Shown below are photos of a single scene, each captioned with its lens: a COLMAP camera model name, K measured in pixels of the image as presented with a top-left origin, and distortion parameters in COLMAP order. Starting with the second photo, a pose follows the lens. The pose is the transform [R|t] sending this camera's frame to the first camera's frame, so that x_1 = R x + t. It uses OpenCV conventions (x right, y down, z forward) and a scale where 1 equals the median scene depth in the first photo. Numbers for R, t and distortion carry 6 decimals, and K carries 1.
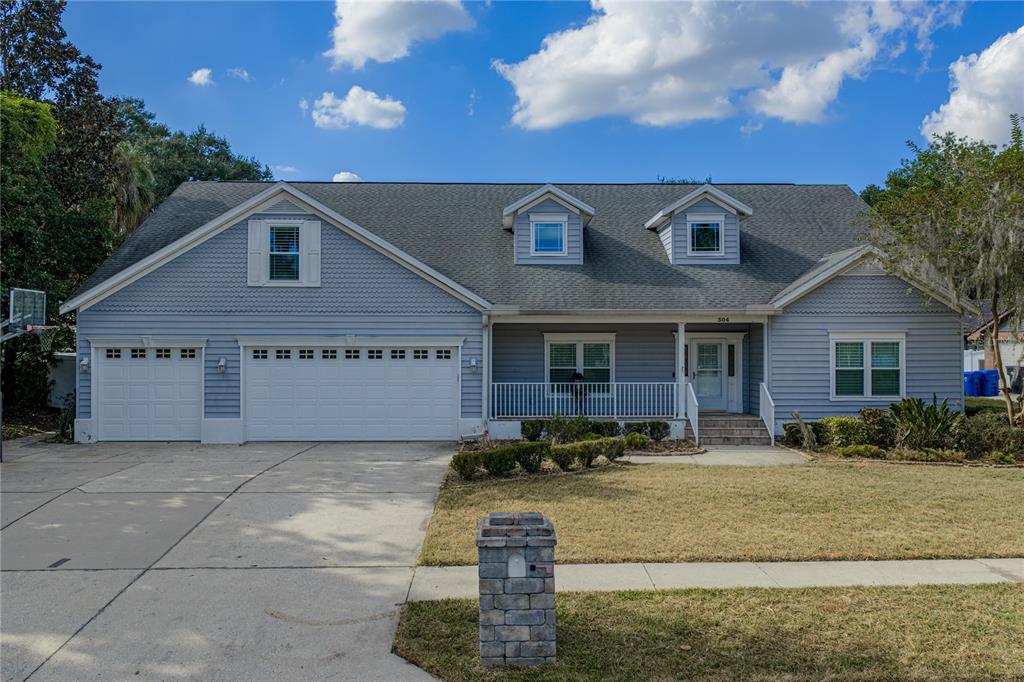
lens RADIAL K [[872.2, 0, 514.8], [0, 872.2, 330.2], [0, 0, 1]] dist [0.015252, -0.018135]
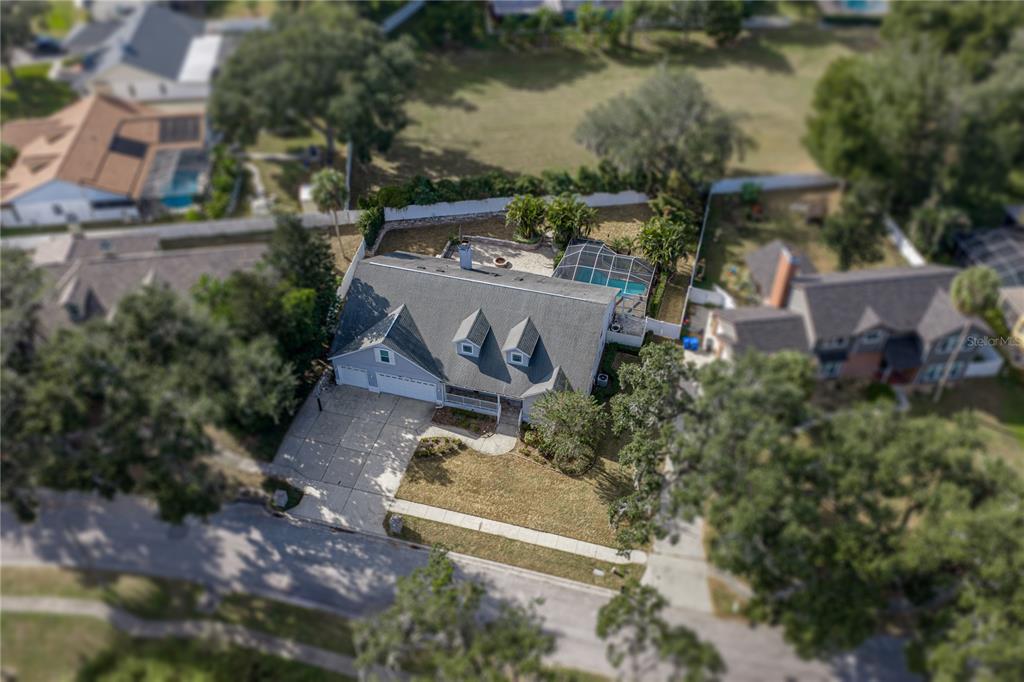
lens RADIAL K [[872.2, 0, 511.2], [0, 872.2, 338.9], [0, 0, 1]] dist [0.015252, -0.018135]
pose [[0.954152, 0.193771, -0.228137, 0.965388], [0.013216, 0.734163, 0.678844, -2.427286], [0.299030, -0.650736, 0.697943, -1.176223]]
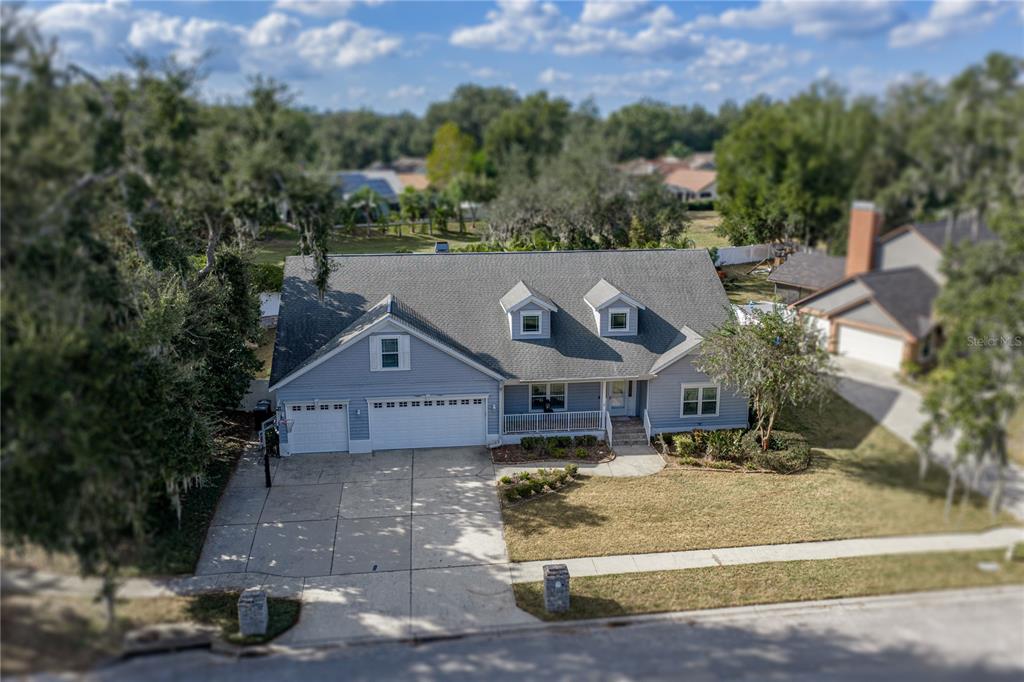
lens RADIAL K [[872.2, 0, 522.5], [0, 872.2, 319.0], [0, 0, 1]] dist [0.015252, -0.018135]
pose [[0.994039, -0.020519, 0.107080, -0.182691], [-0.005022, 0.972472, 0.232967, -0.578892], [-0.108912, -0.232116, 0.966571, -0.763190]]
